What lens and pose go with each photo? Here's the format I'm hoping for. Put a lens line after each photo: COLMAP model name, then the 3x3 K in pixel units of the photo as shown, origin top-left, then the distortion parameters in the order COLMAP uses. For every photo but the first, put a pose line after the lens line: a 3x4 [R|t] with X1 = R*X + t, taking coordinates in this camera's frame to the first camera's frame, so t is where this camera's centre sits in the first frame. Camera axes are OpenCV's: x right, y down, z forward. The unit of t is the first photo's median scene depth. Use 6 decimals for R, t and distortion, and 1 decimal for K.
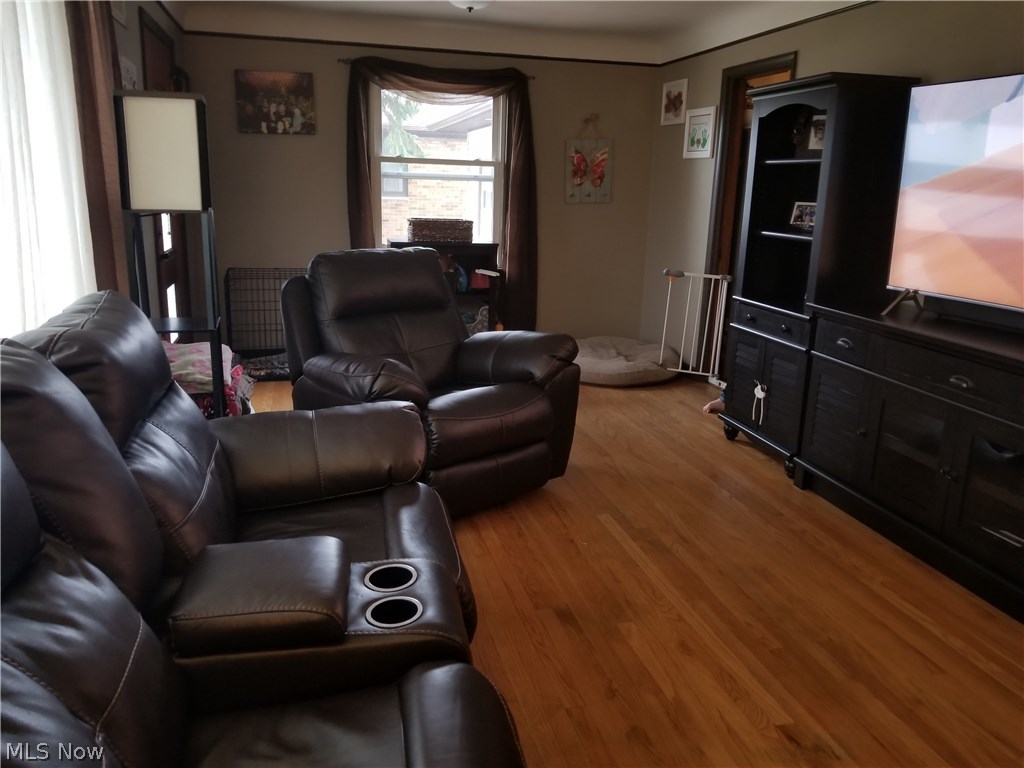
lens RADIAL K [[801.3, 0, 510.9], [0, 801.3, 385.2], [0, 0, 1]] dist [0.004996, -0.000815]
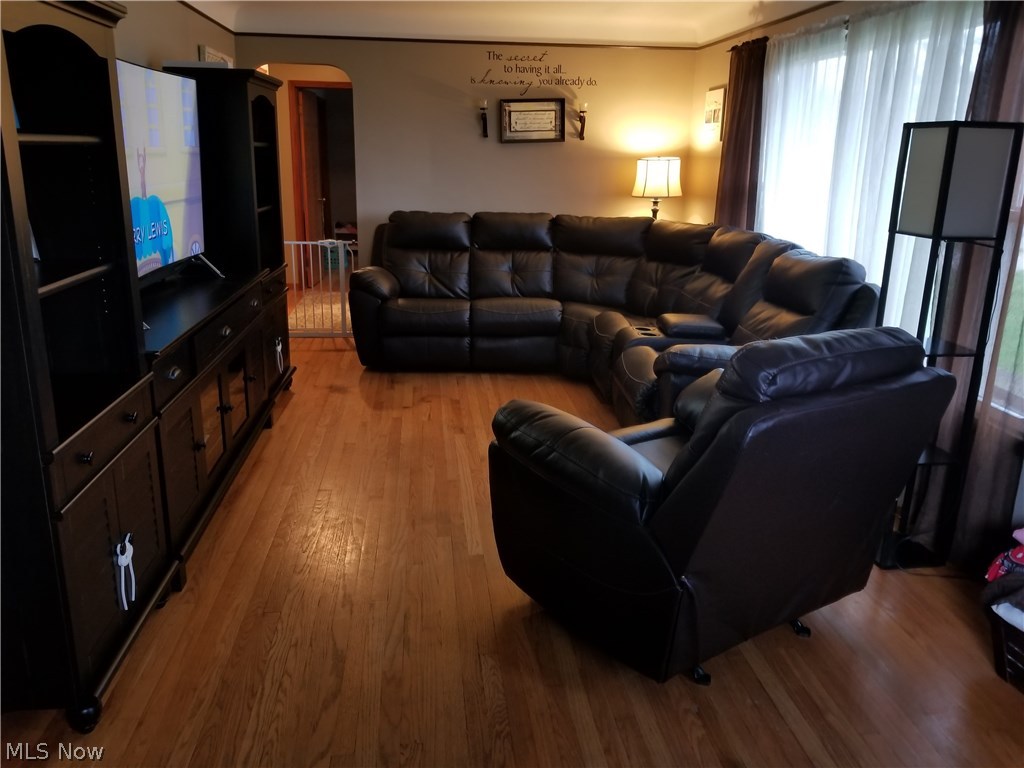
lens RADIAL K [[801.3, 0, 511.3], [0, 801.3, 381.9], [0, 0, 1]] dist [0.004996, -0.000815]
pose [[-0.988721, -0.086519, 0.122251, -0.023470], [-0.012031, 0.859507, 0.510982, -0.600861], [-0.149285, 0.503748, -0.850854, 2.143836]]
